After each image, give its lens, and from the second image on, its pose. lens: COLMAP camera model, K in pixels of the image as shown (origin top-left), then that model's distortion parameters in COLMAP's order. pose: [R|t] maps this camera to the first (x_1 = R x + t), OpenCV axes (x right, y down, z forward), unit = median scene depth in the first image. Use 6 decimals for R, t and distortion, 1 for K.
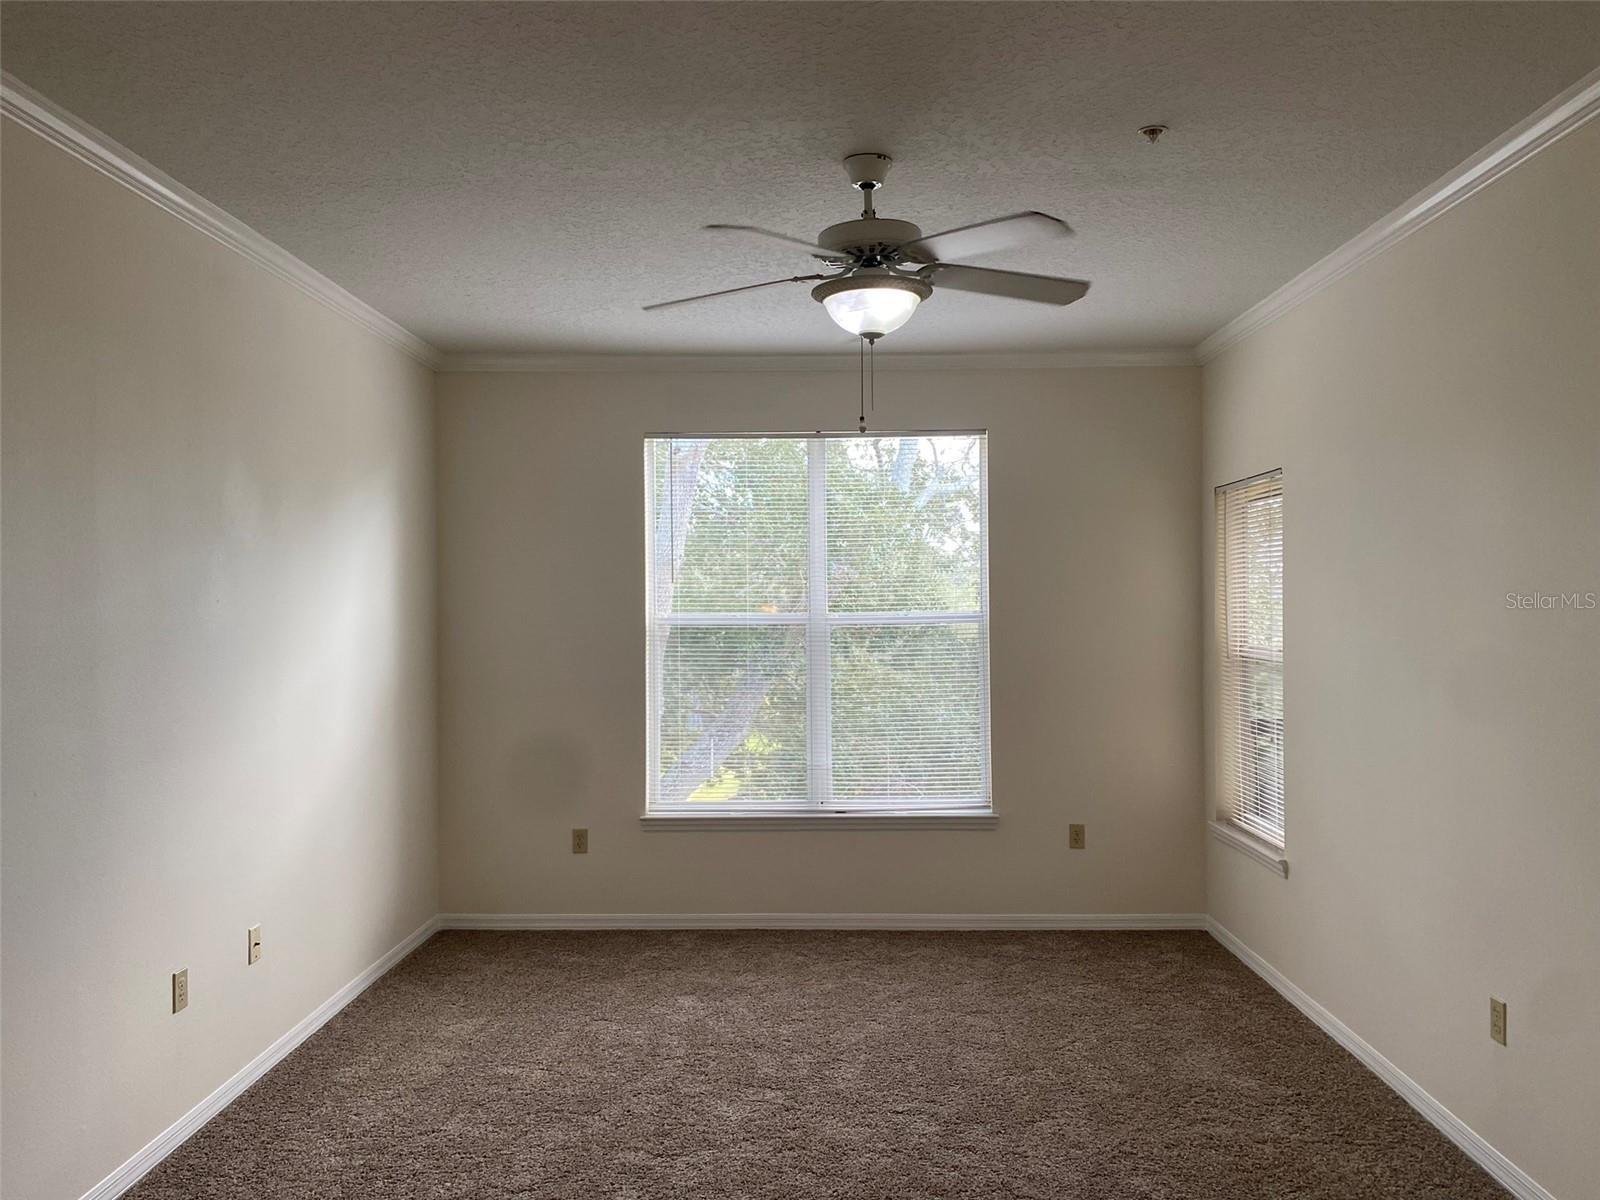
lens RADIAL K [[1252.9, 0, 800.0], [0, 1252.9, 600.0], [0, 0, 1]] dist [0.003388, -0.002407]
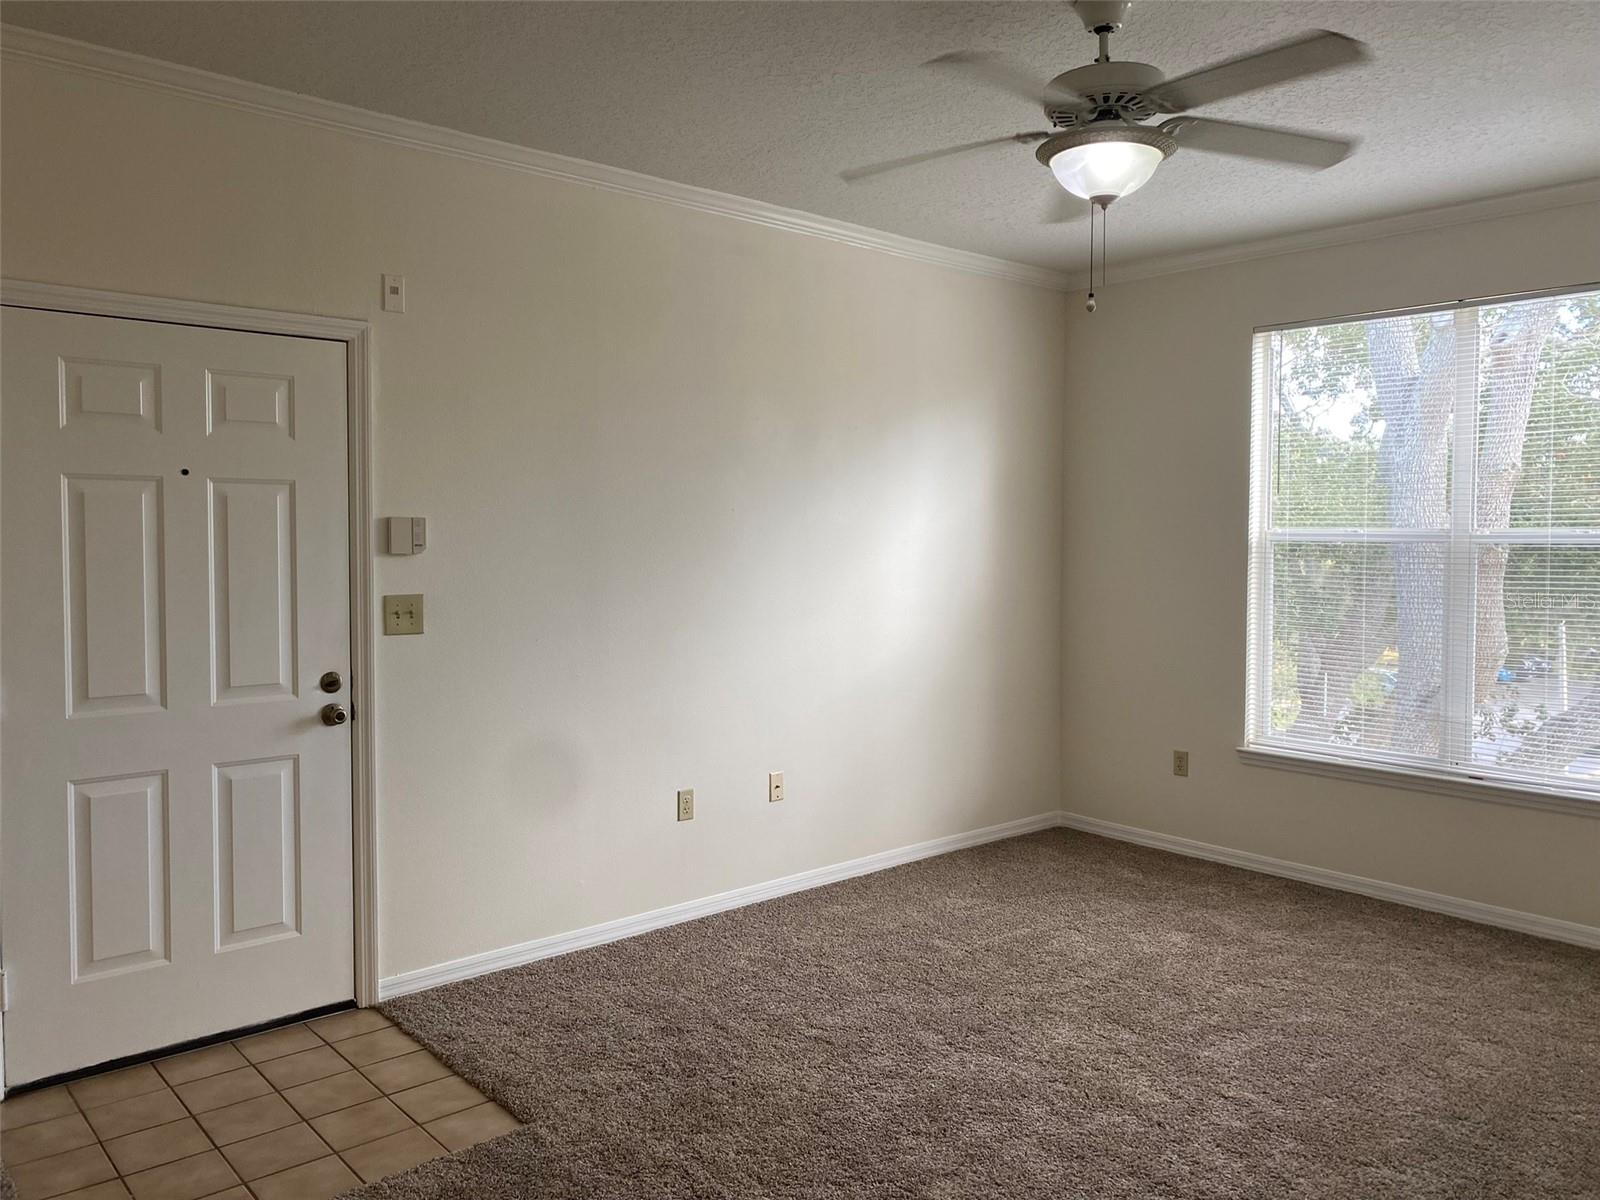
lens RADIAL K [[1236.2, 0, 800.0], [0, 1236.2, 600.0], [0, 0, 1]] dist [-0.005198, -0.006913]
pose [[0.686418, 0.059987, -0.724729, 0.342696], [-0.017832, 0.997681, 0.065690, 0.009882], [0.726989, -0.032168, 0.685895, 0.150186]]
